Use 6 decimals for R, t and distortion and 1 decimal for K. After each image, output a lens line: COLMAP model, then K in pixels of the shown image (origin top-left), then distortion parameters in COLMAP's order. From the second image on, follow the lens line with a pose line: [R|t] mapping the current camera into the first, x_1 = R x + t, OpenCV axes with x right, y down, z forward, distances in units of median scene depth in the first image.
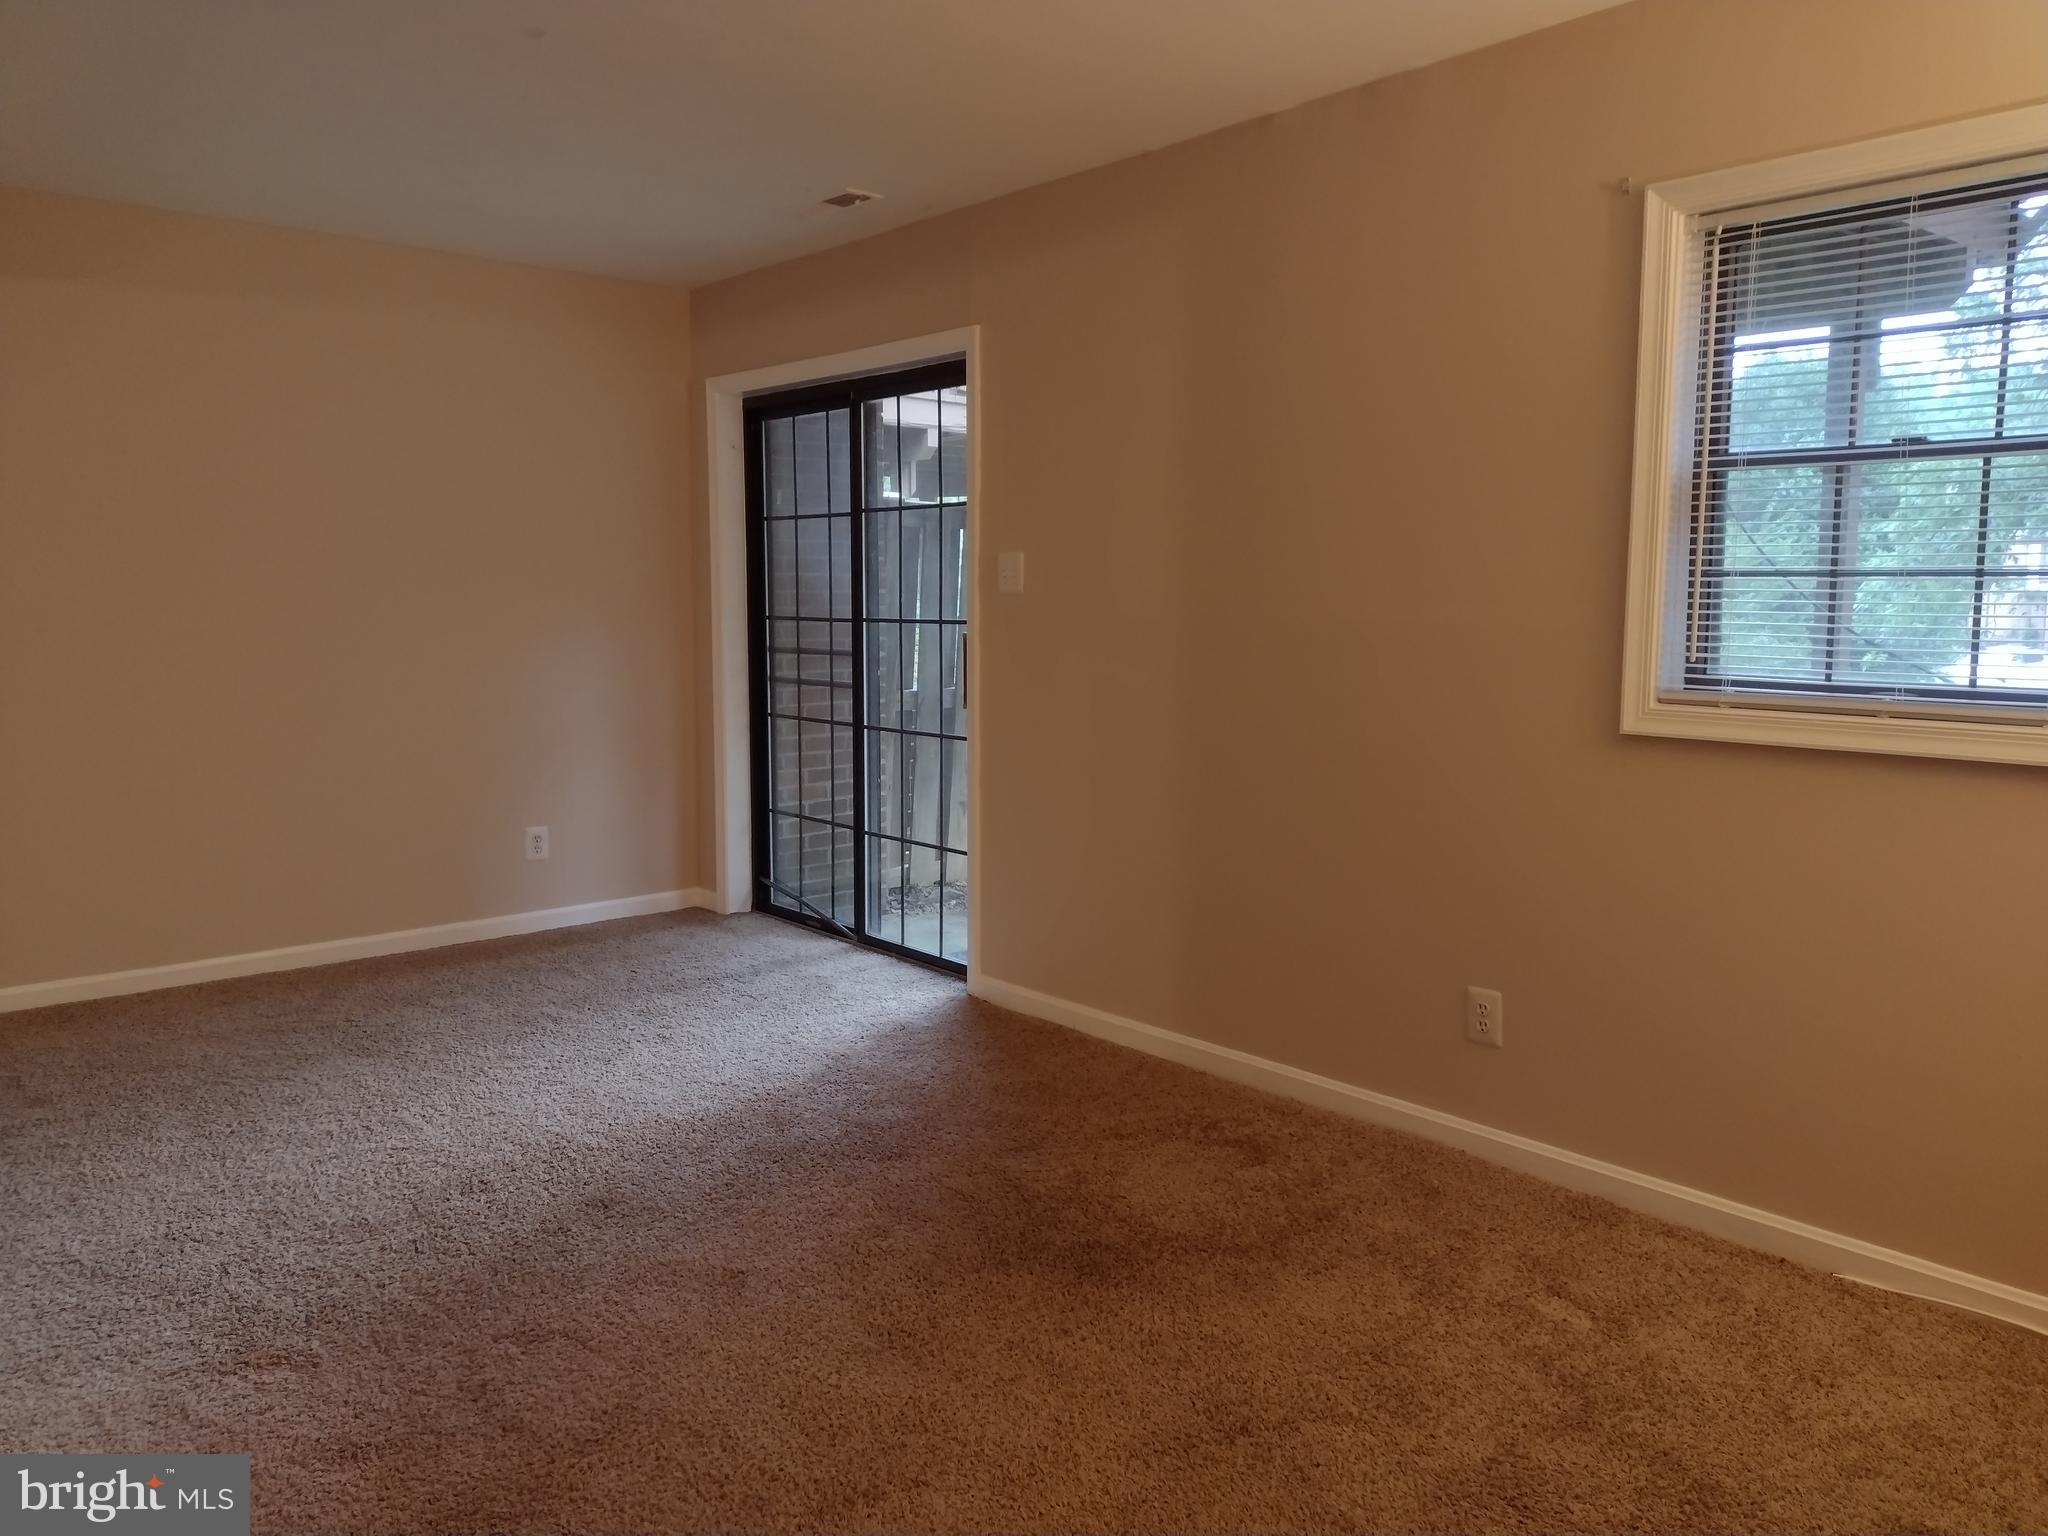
lens RADIAL K [[1576.2, 0, 1024.0], [0, 1576.2, 768.0], [0, 0, 1]] dist [0.038559, -0.004496]
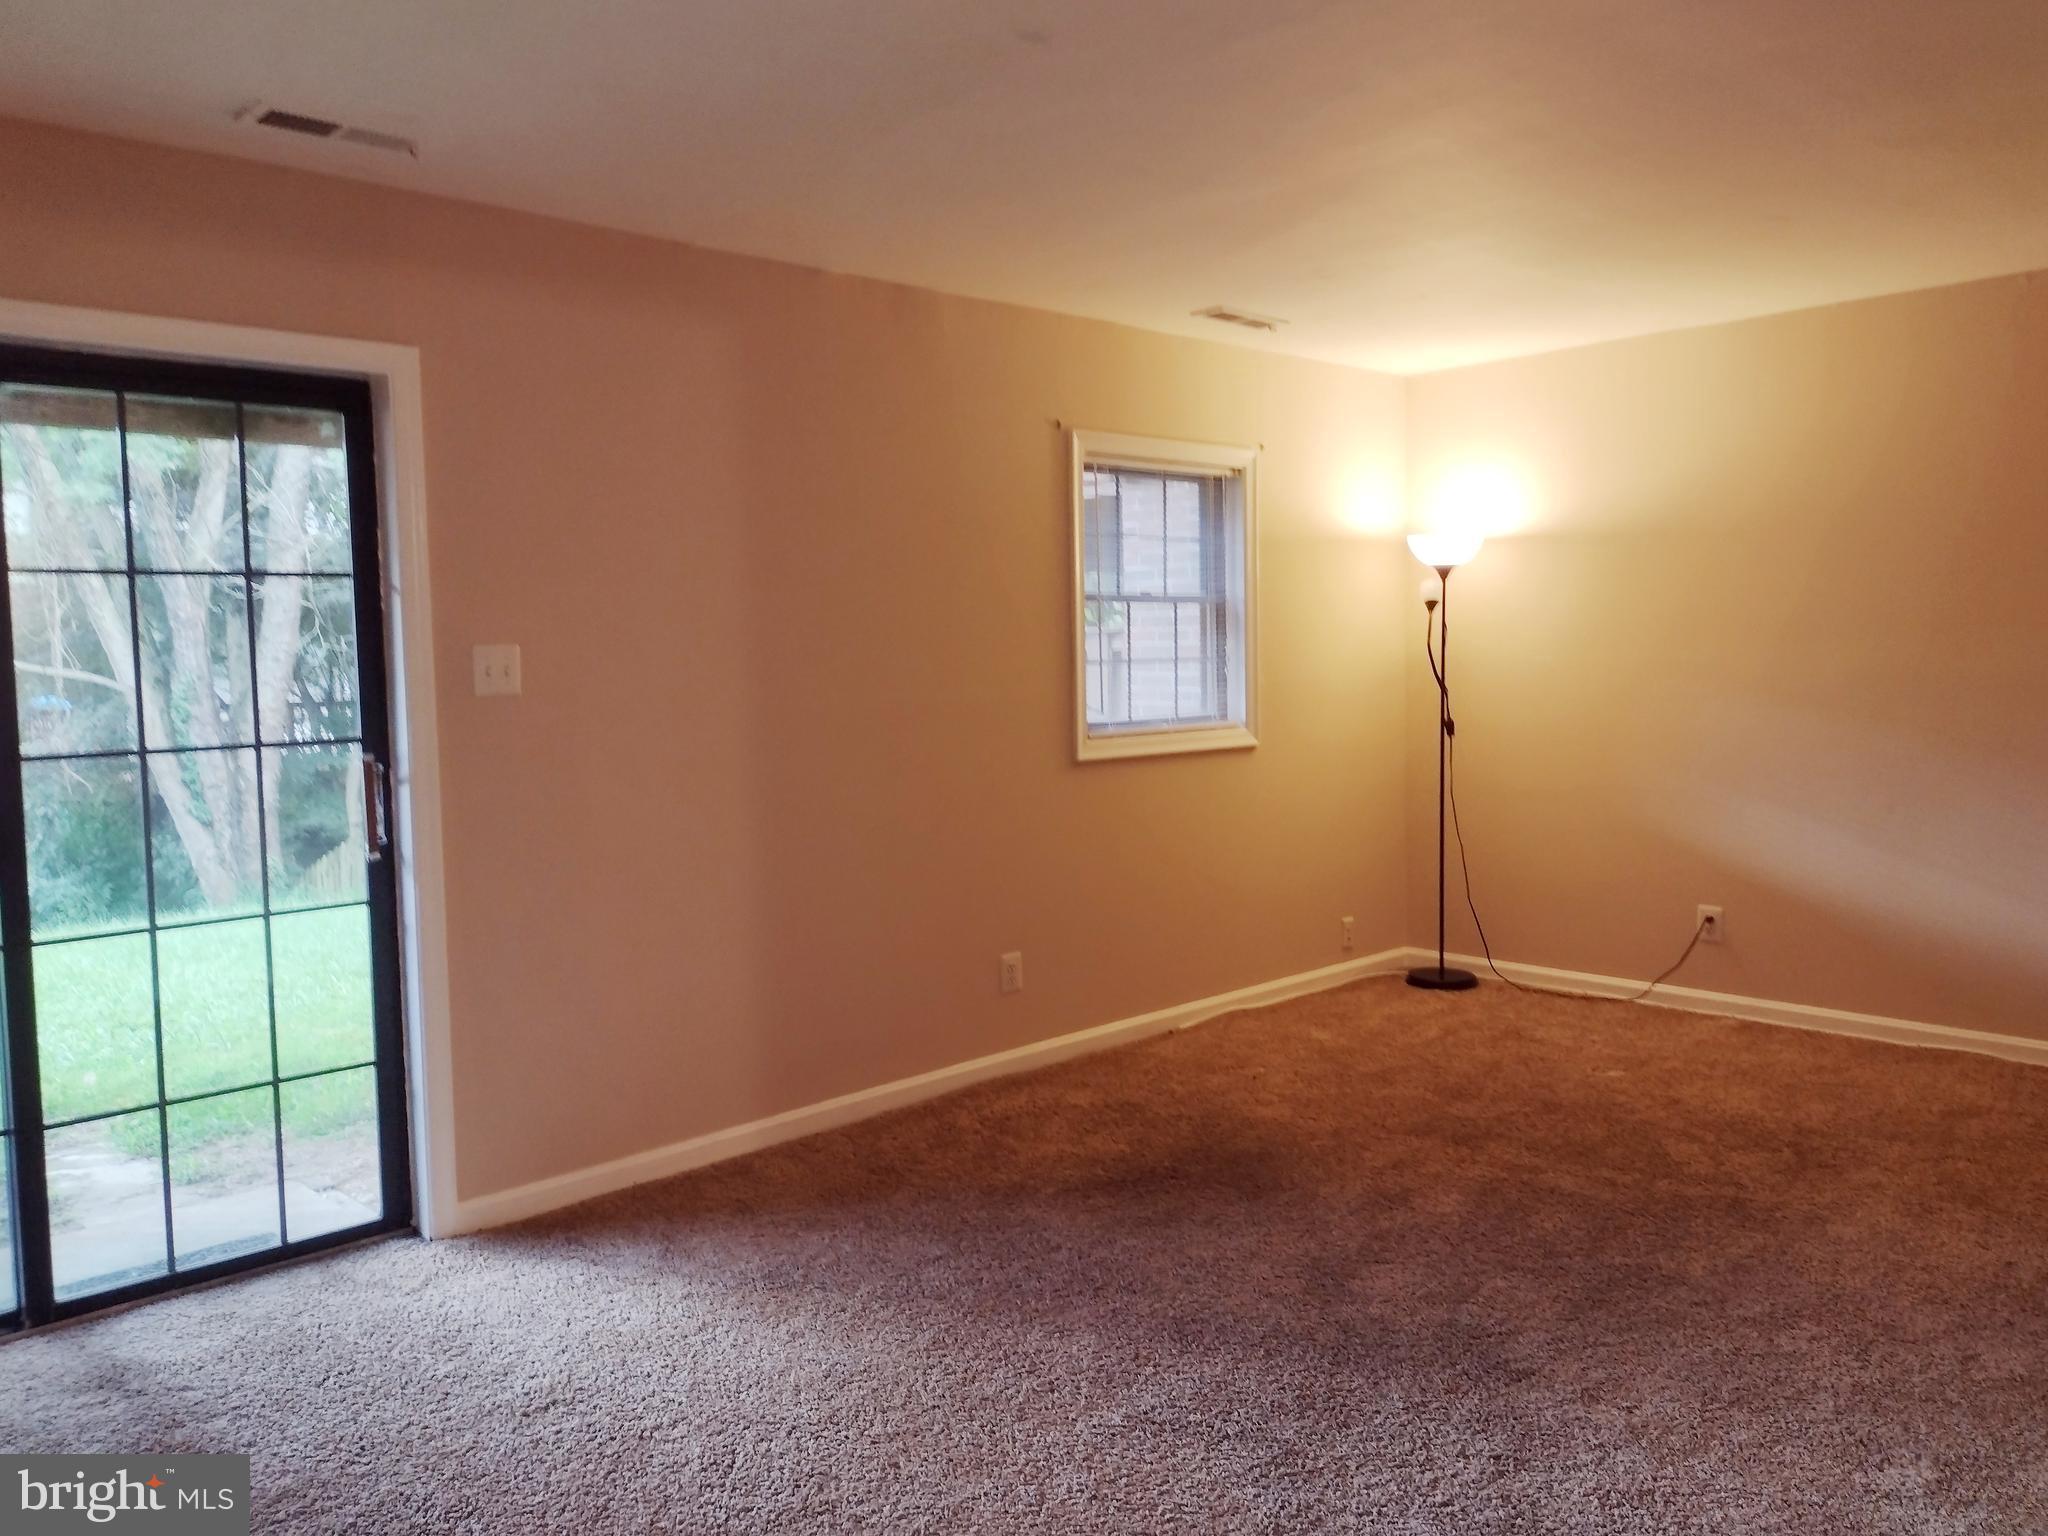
lens RADIAL K [[1576.2, 0, 1024.0], [0, 1576.2, 768.0], [0, 0, 1]] dist [0.038559, -0.004496]
pose [[-0.084990, -0.071188, 0.993835, -1.089014], [0.134071, 0.987556, 0.082204, -0.137417], [-0.987320, 0.140231, -0.074388, 1.051840]]
